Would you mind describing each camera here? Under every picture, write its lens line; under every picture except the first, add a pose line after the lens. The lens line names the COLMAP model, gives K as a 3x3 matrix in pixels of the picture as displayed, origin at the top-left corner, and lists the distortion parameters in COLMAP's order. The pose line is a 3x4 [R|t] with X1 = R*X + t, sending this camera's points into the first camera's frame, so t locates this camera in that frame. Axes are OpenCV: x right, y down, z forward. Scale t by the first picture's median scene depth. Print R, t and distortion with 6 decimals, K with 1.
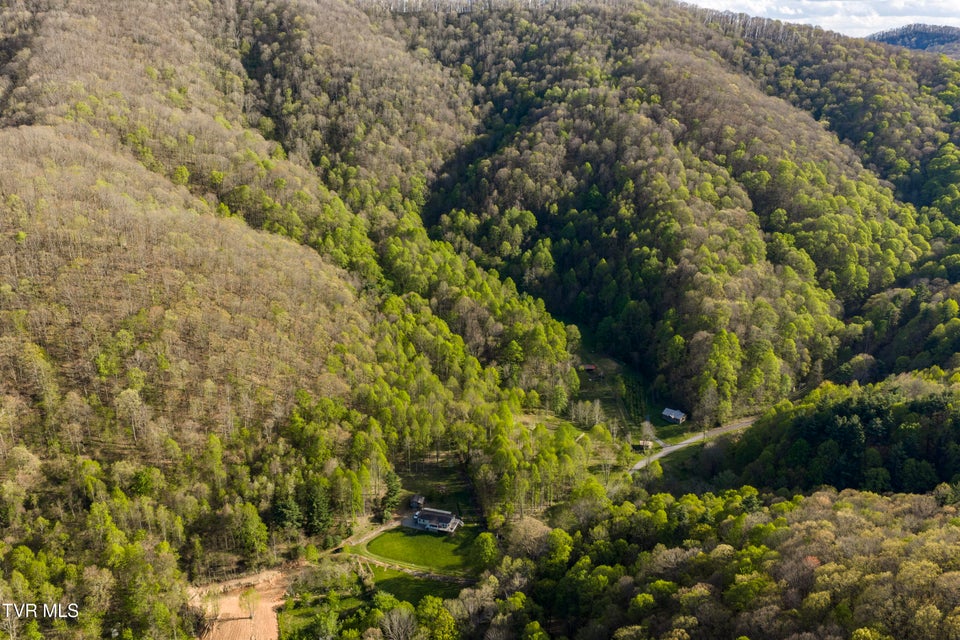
lens RADIAL K [[793.2, 0, 483.6], [0, 793.2, 323.3], [0, 0, 1]] dist [0.013030, -0.022018]
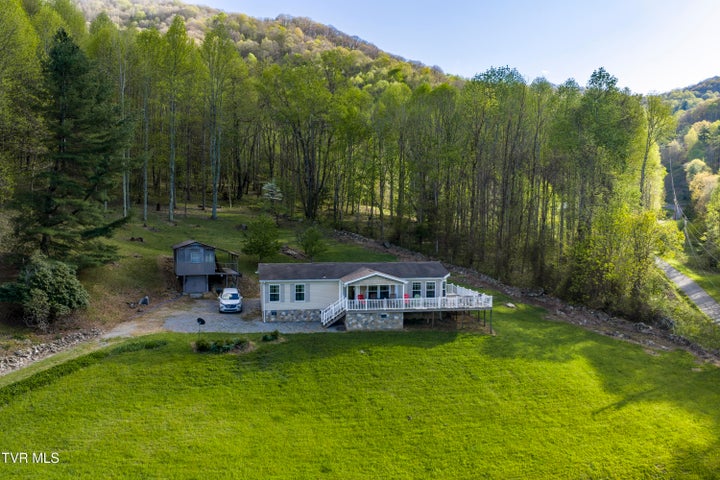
lens RADIAL K [[594.9, 0, 362.7], [0, 594.9, 240.3], [0, 0, 1]] dist [0.013030, -0.022018]
pose [[0.873846, -0.015696, 0.485950, -0.079301], [0.153249, 0.957424, -0.244650, 0.170413], [-0.461420, 0.288258, 0.839046, 0.552848]]
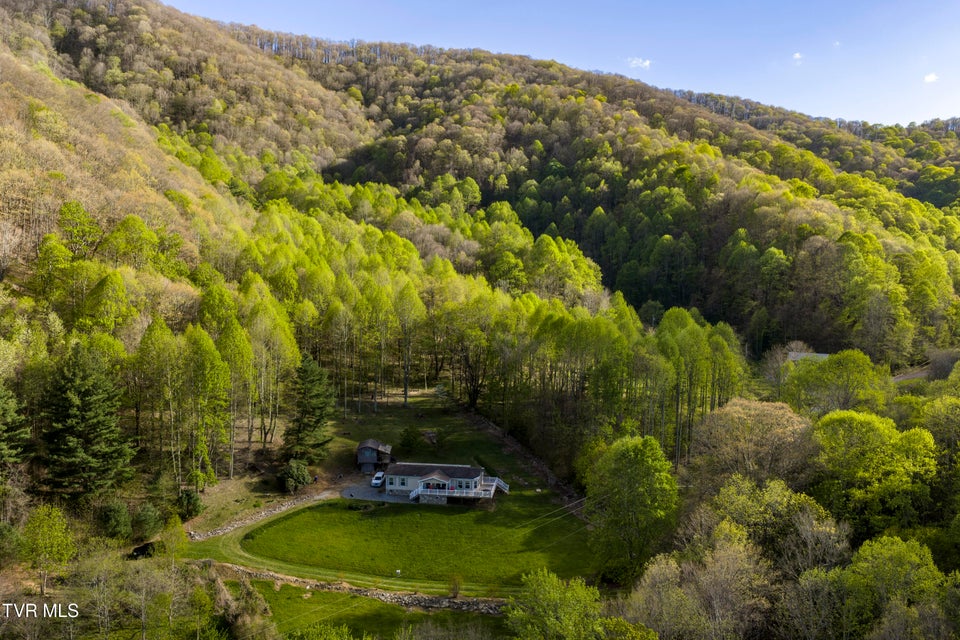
lens RADIAL K [[793.2, 0, 483.6], [0, 793.2, 321.8], [0, 0, 1]] dist [0.013030, -0.022018]
pose [[0.981564, 0.002354, 0.191120, -0.068376], [0.047763, 0.965179, -0.257191, 0.171369], [-0.185071, 0.261578, 0.947273, 0.395829]]
